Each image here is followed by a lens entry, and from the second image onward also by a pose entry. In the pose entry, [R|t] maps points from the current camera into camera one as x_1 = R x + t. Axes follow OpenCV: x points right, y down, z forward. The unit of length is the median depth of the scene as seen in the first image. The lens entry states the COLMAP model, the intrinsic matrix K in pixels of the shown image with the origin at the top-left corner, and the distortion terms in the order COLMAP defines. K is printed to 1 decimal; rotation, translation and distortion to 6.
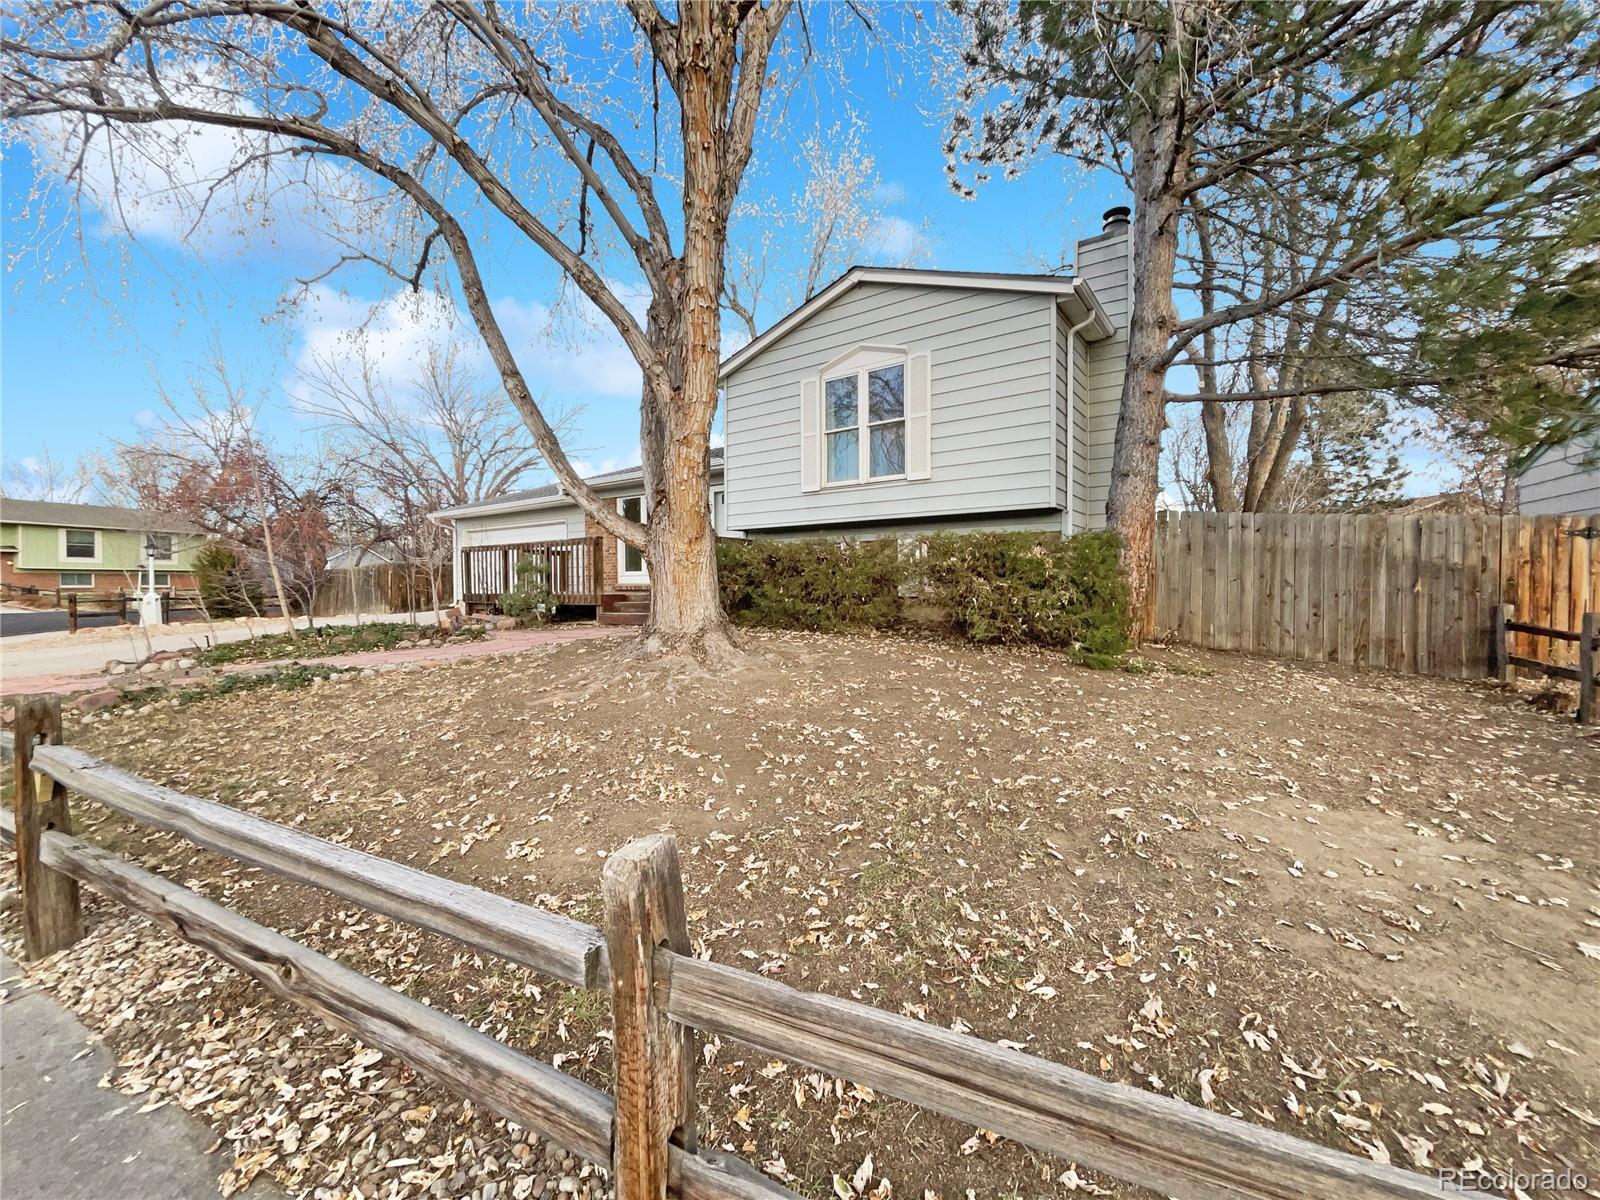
lens RADIAL K [[637.2, 0, 799.9], [0, 637.2, 585.0], [0, 0, 1]] dist [-0.001519, -0.000251]
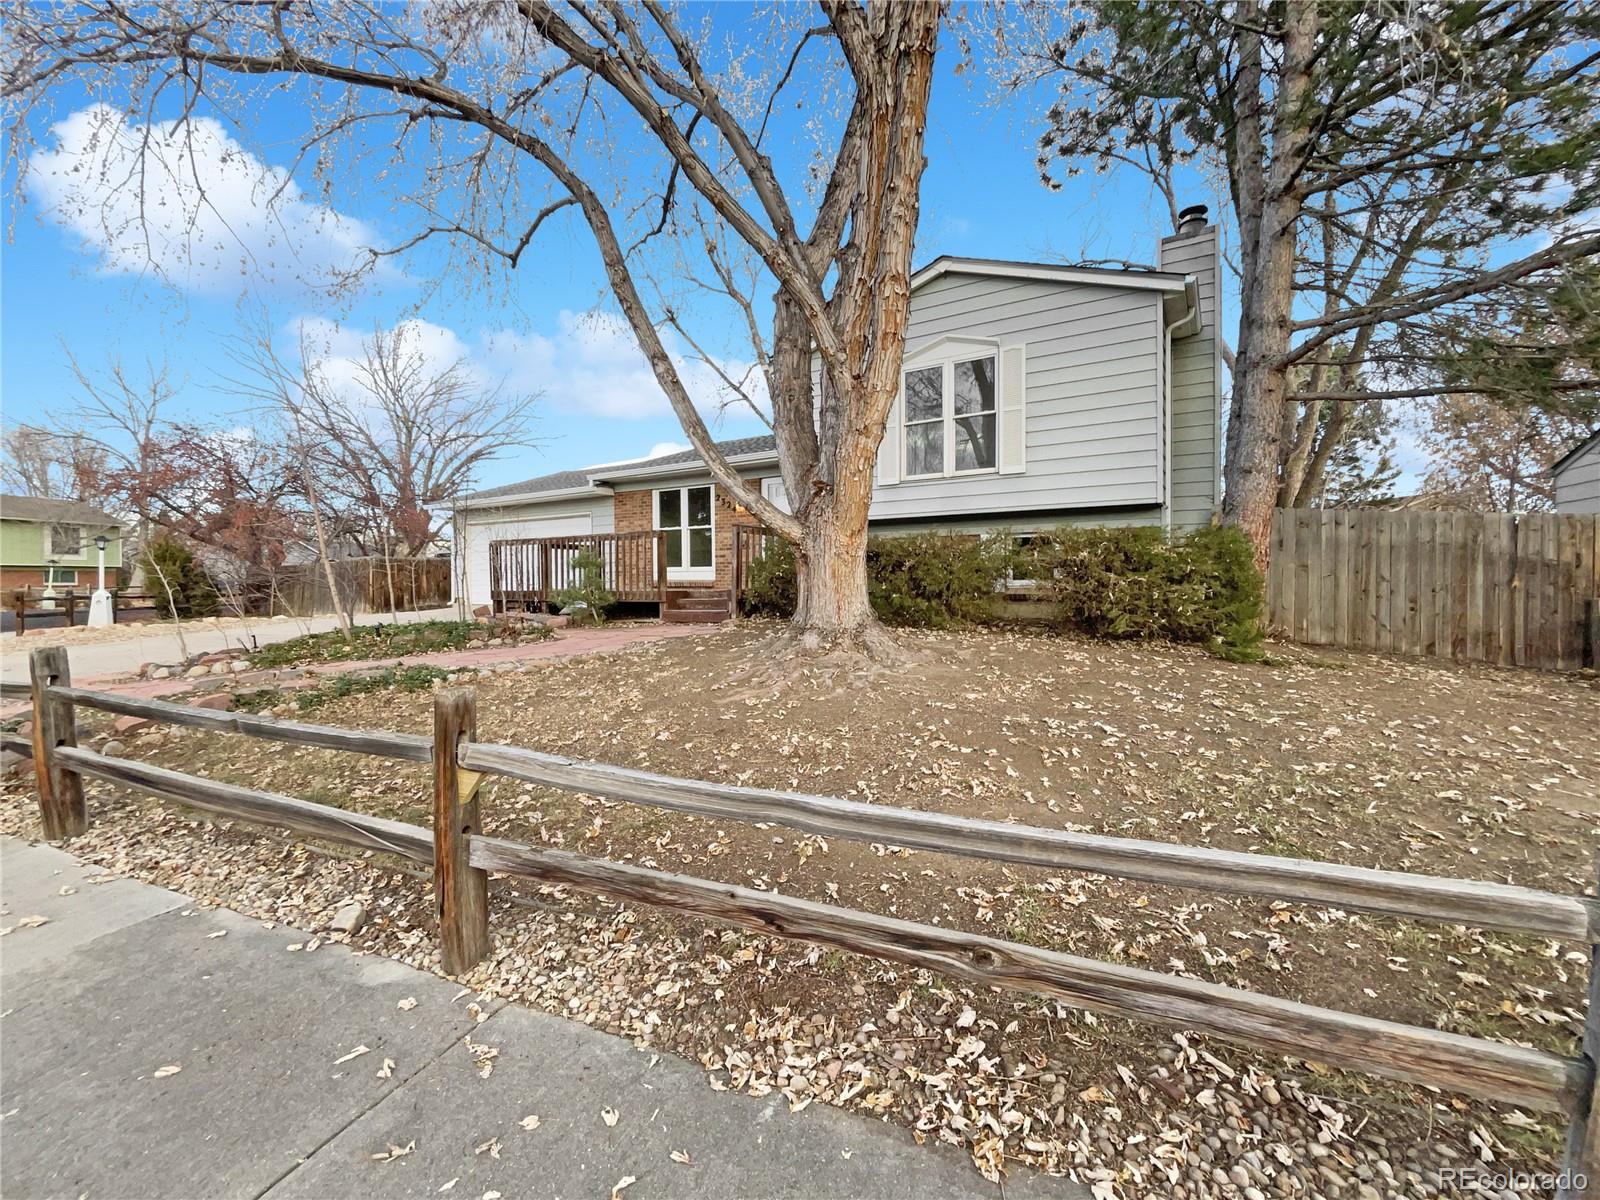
lens RADIAL K [[667.1, 0, 785.5], [0, 667.1, 580.1], [0, 0, 1]] dist [-0.008017, 0.005528]
pose [[0.997753, 0.000810, 0.066996, -0.262455], [-0.000453, 0.999986, -0.005347, 0.005515], [-0.066999, 0.005305, 0.997739, -0.004731]]
